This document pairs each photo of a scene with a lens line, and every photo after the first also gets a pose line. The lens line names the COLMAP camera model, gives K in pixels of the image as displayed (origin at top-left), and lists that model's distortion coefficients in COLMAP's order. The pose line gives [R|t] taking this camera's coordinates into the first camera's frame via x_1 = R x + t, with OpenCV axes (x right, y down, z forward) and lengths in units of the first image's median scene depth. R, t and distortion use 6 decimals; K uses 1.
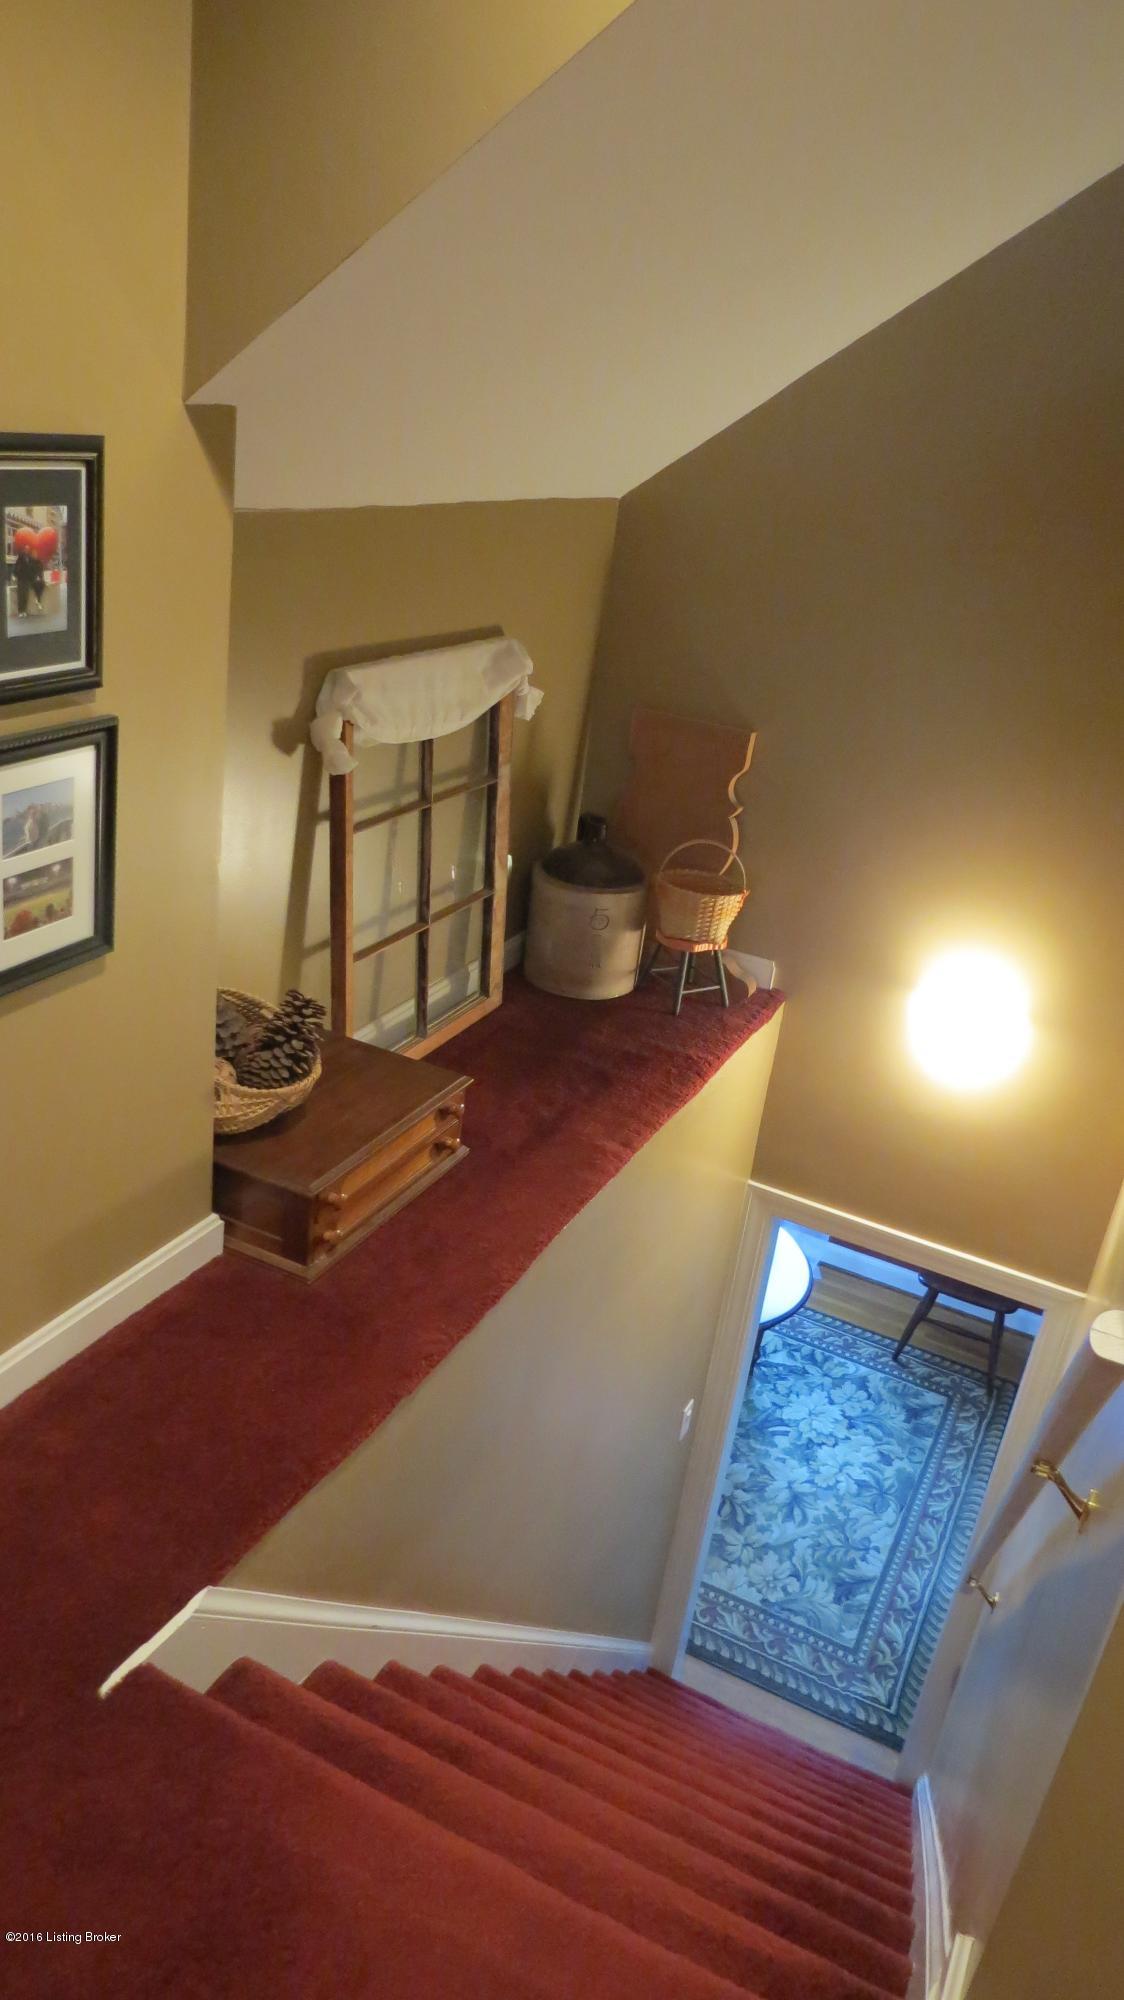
lens RADIAL K [[1428.0, 0, 563.9], [0, 1428.0, 1002.7], [0, 0, 1]] dist [-0.026675, 0.008581]
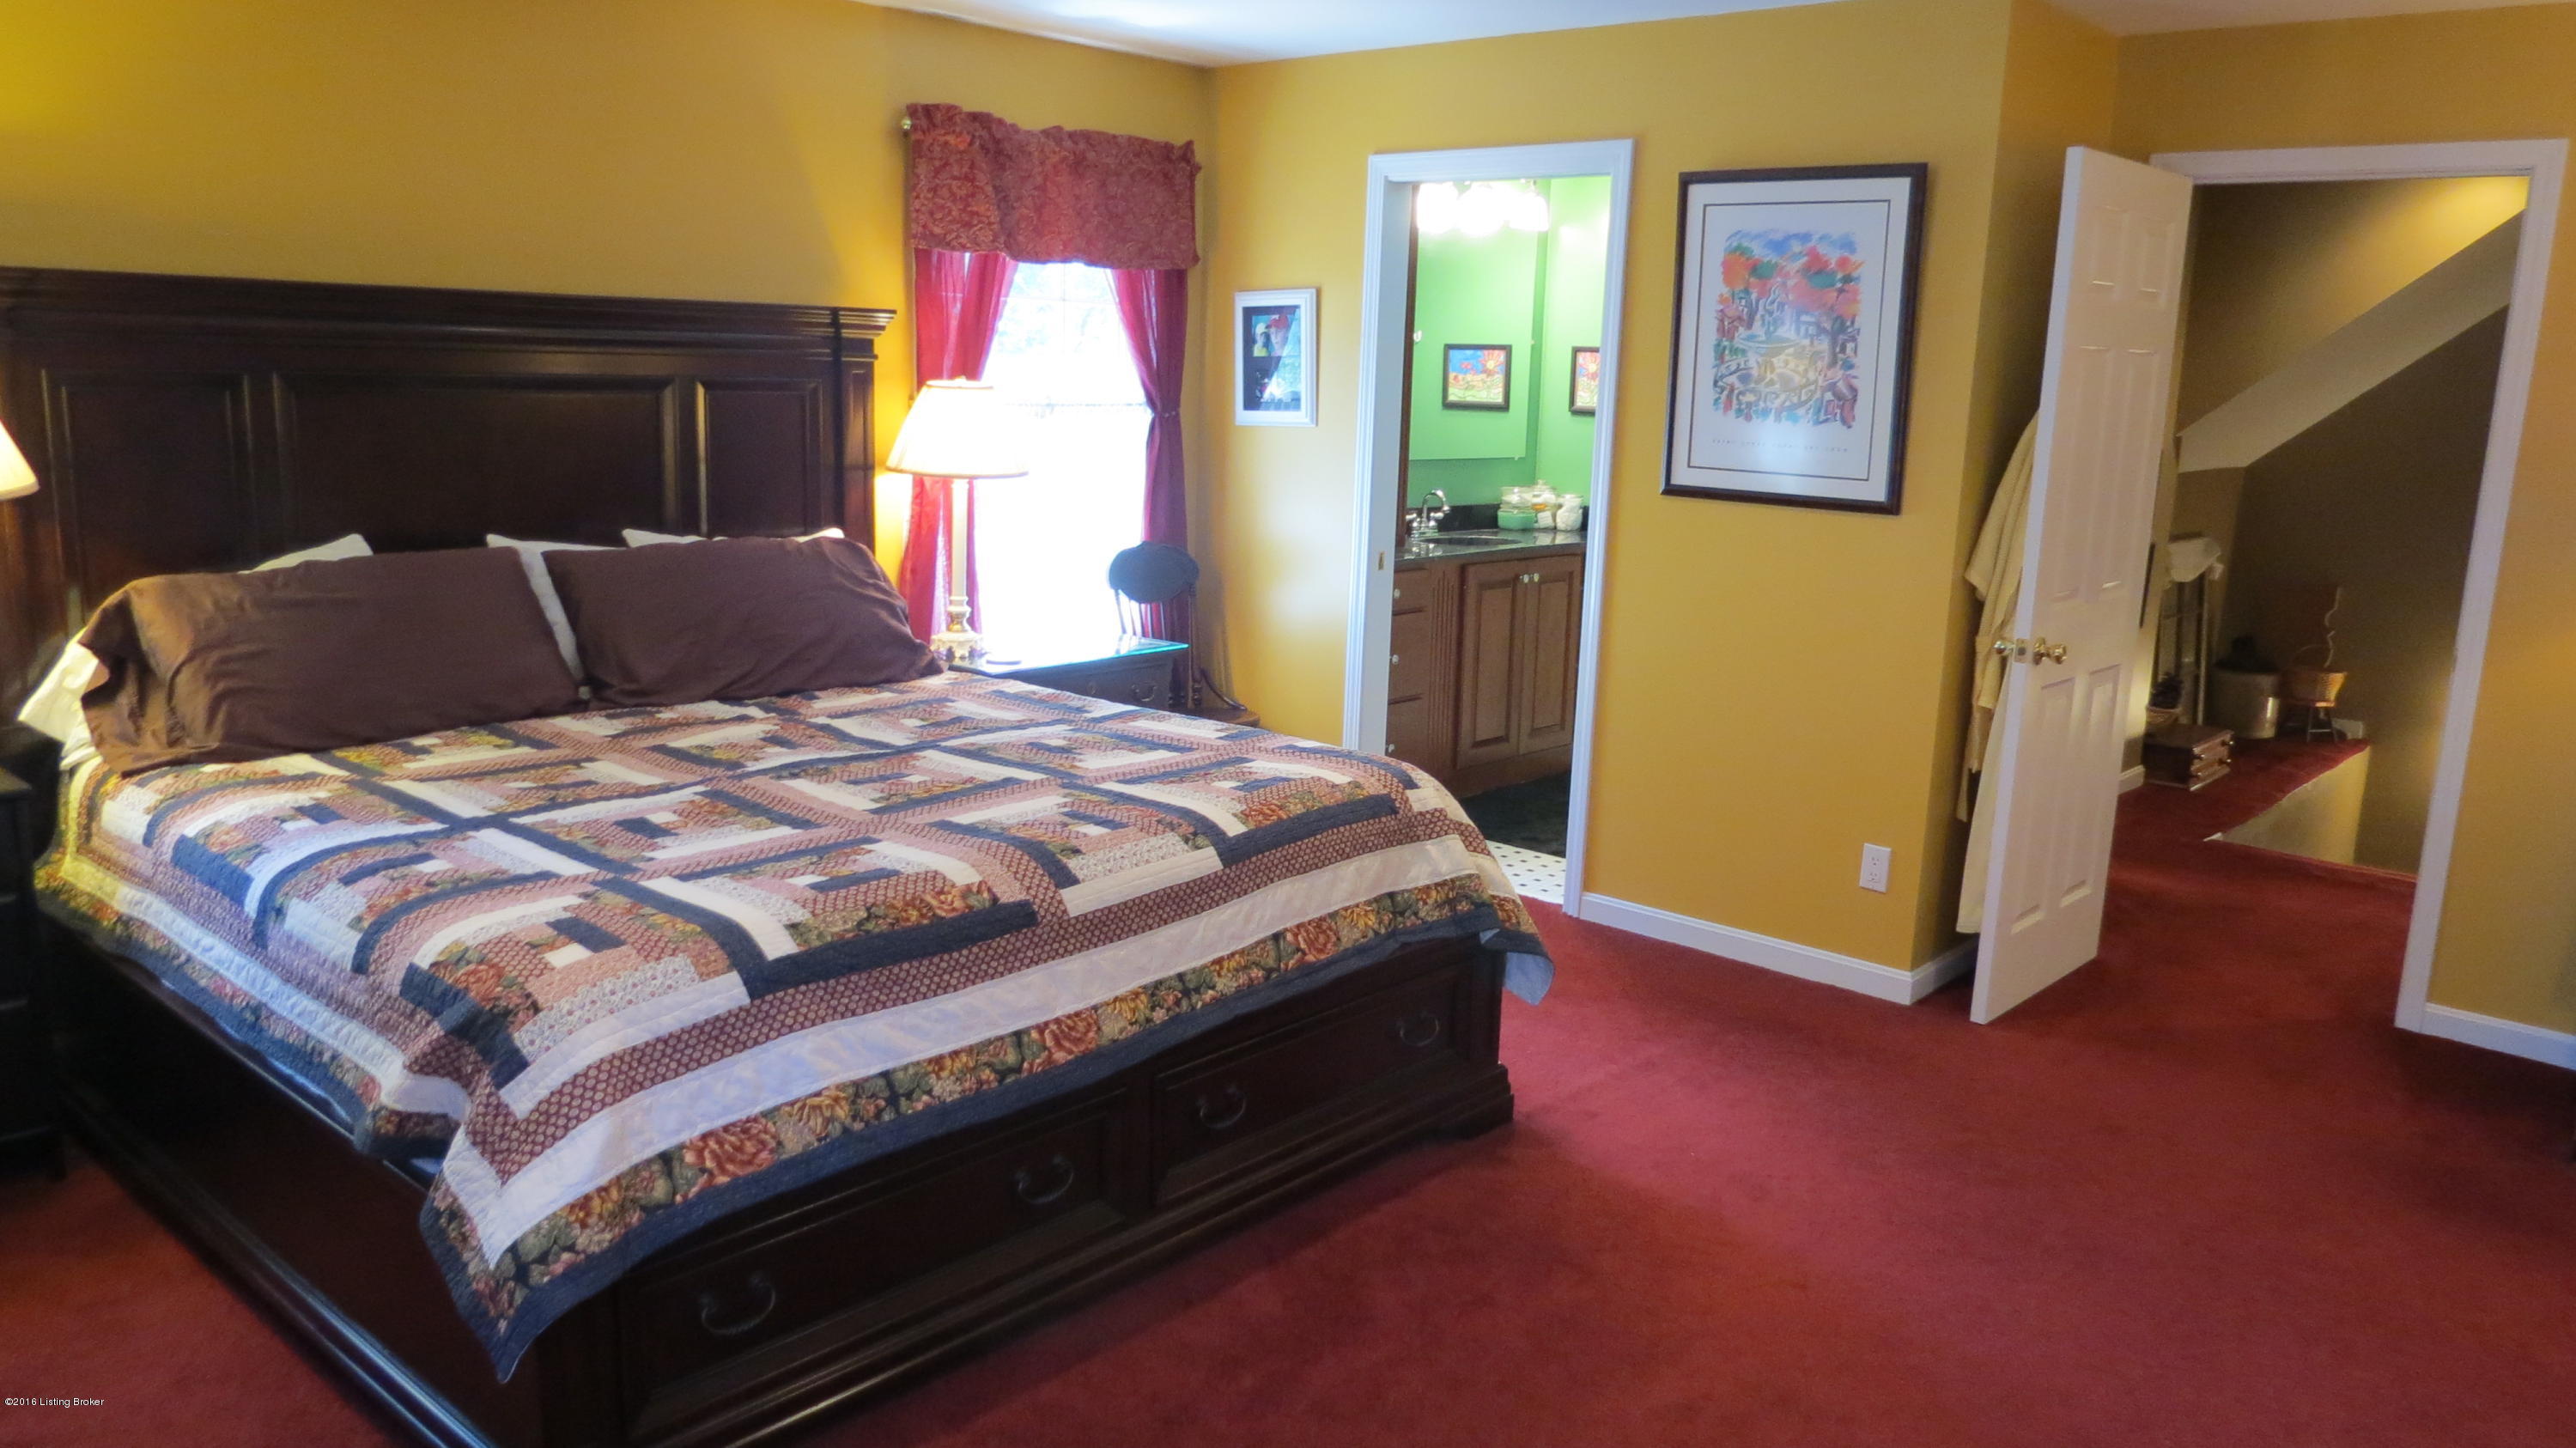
lens RADIAL K [[1839.4, 0, 1283.9], [0, 1839.4, 723.4], [0, 0, 1]] dist [-0.026675, 0.008581]
pose [[0.957000, -0.038418, -0.287531, -0.486653], [-0.029423, 0.973224, -0.227966, 0.540772], [0.288590, 0.226623, 0.930246, -1.477097]]
